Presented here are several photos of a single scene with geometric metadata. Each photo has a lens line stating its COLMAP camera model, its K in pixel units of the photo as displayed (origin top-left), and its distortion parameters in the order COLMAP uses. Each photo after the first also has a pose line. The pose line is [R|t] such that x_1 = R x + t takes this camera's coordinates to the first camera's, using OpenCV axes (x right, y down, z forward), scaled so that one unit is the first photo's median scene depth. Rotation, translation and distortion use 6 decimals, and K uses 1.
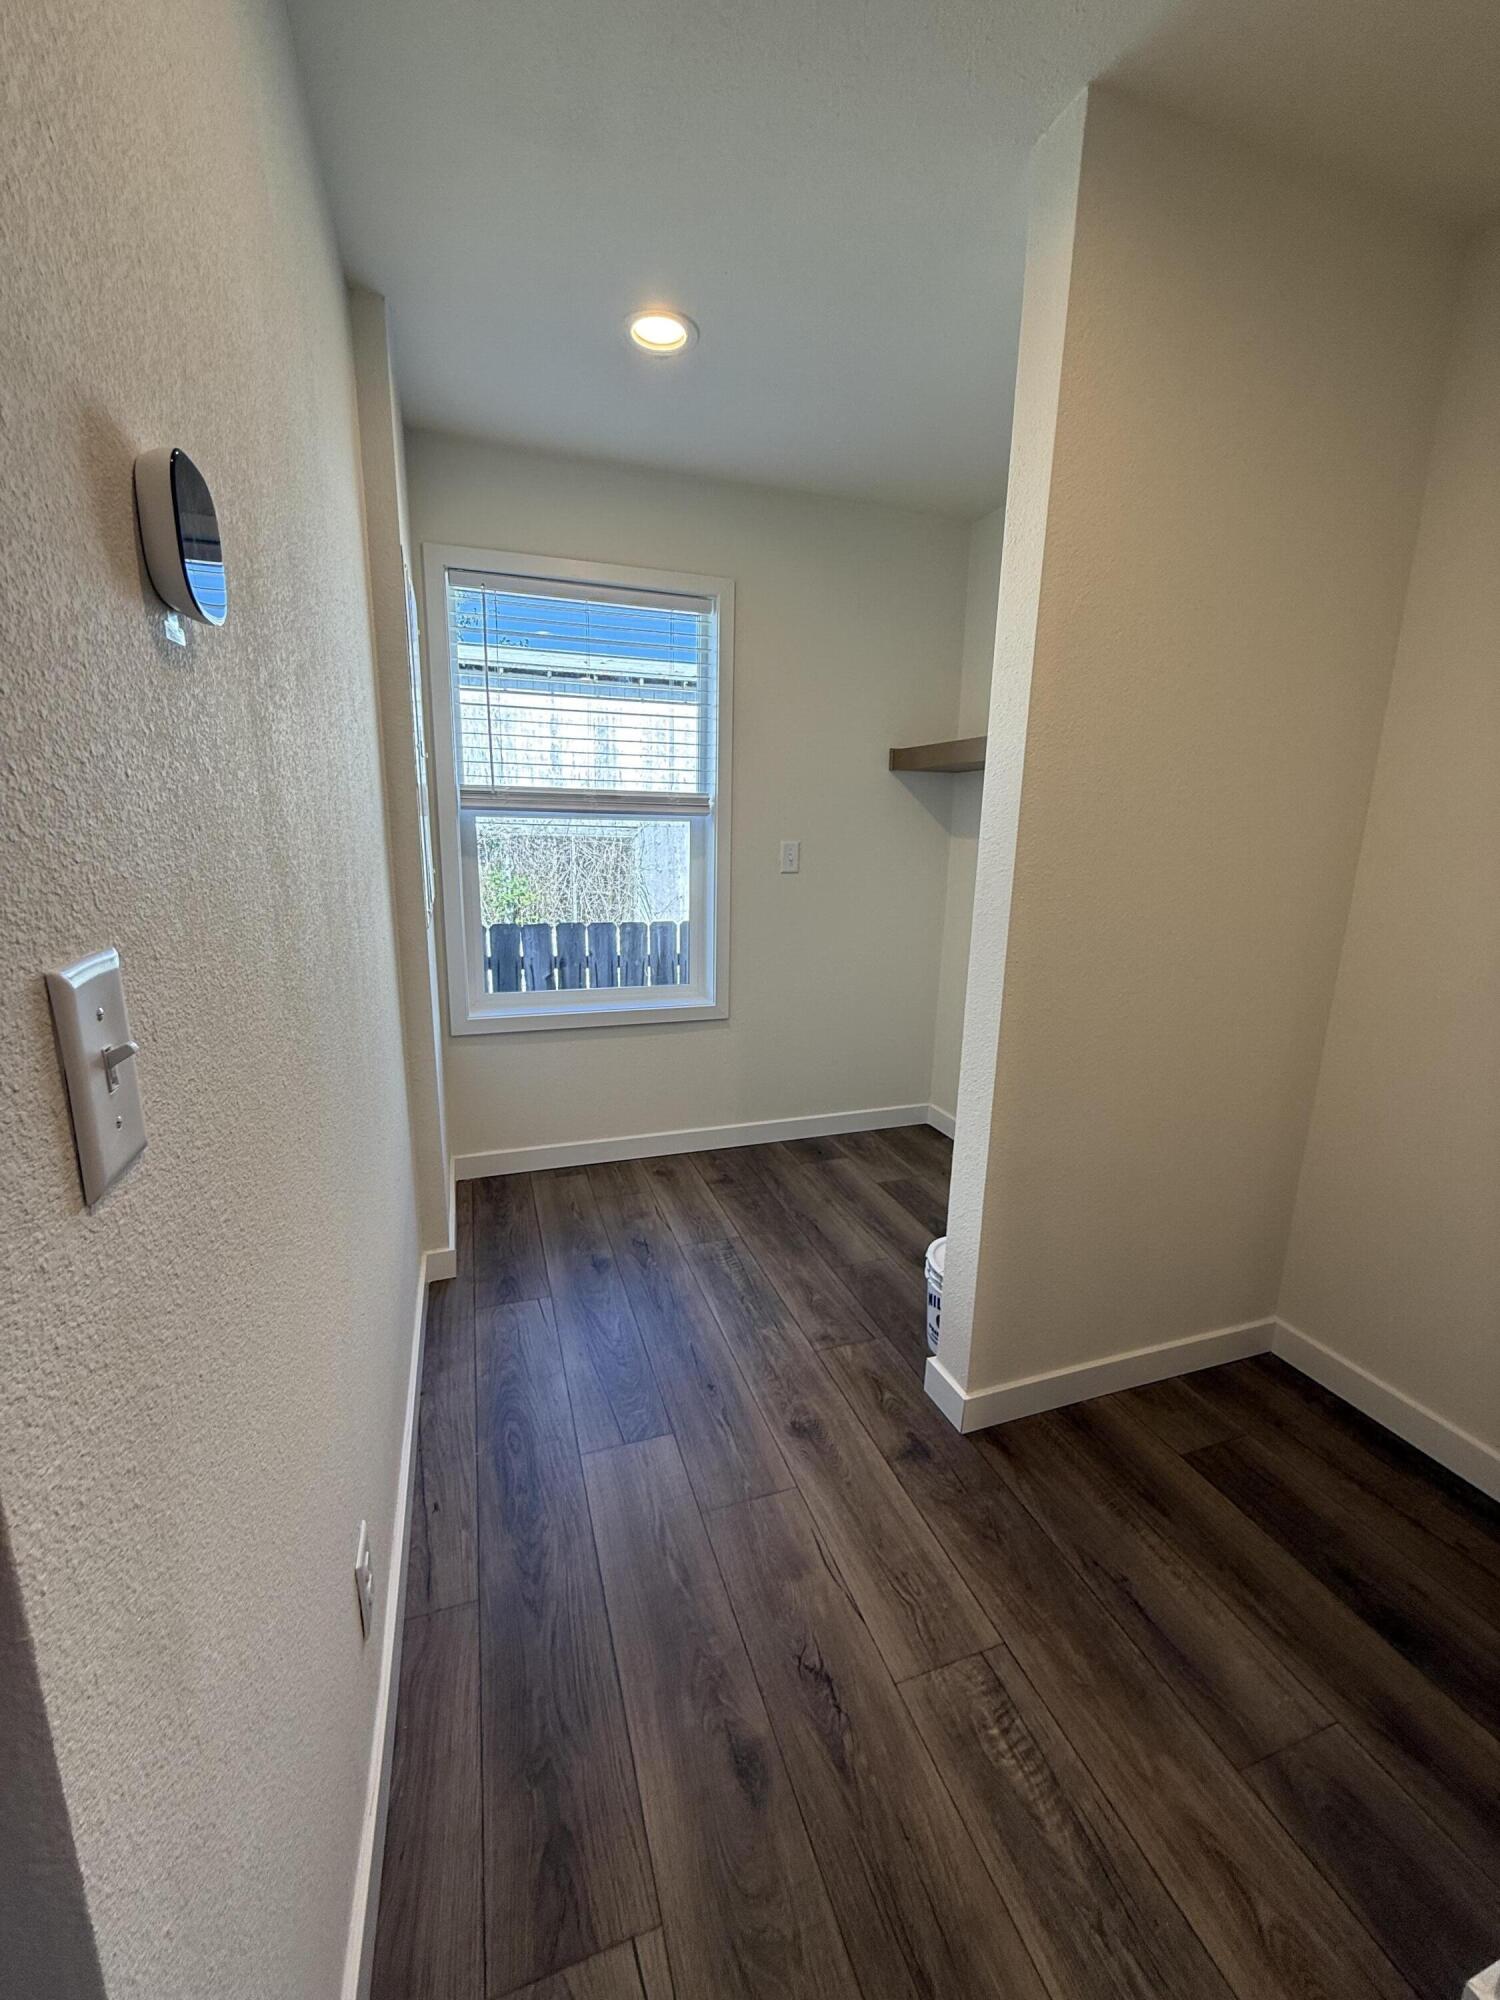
lens RADIAL K [[801.2, 0, 754.4], [0, 801.2, 995.3], [0, 0, 1]] dist [-0.000116, 0.001259]
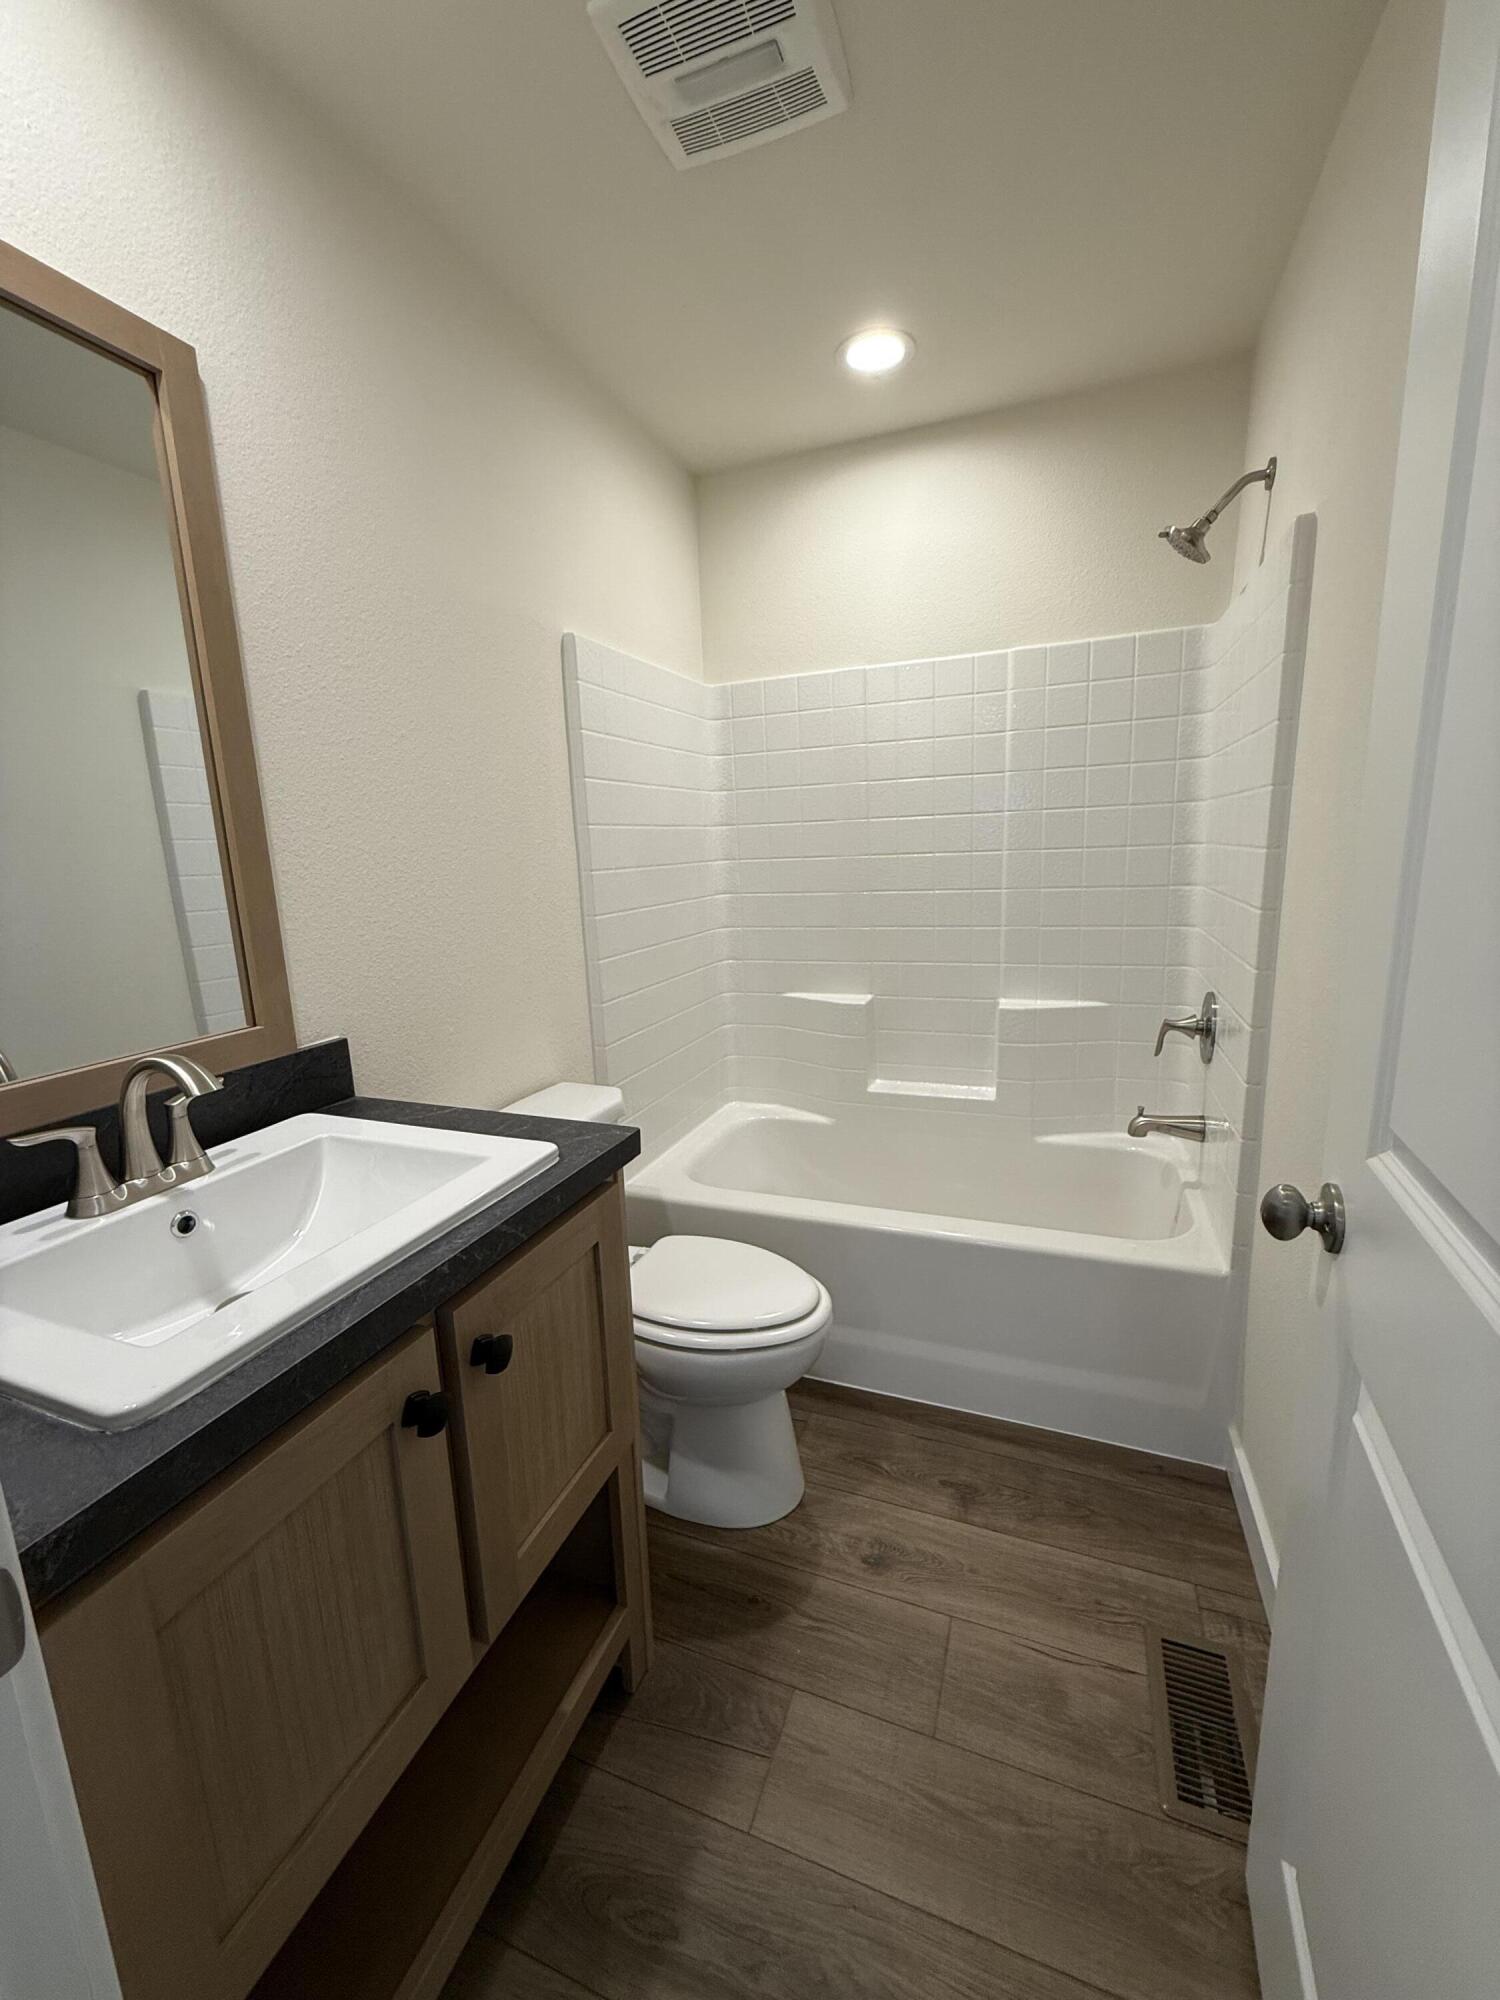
lens RADIAL K [[801.2, 0, 761.1], [0, 801.2, 1000.9], [0, 0, 1]] dist [-0.000116, 0.001259]
pose [[0.641292, -0.188387, 0.743811, -0.577755], [0.205199, 0.976190, 0.070325, -0.127797], [-0.739349, 0.107531, 0.664680, 0.500118]]
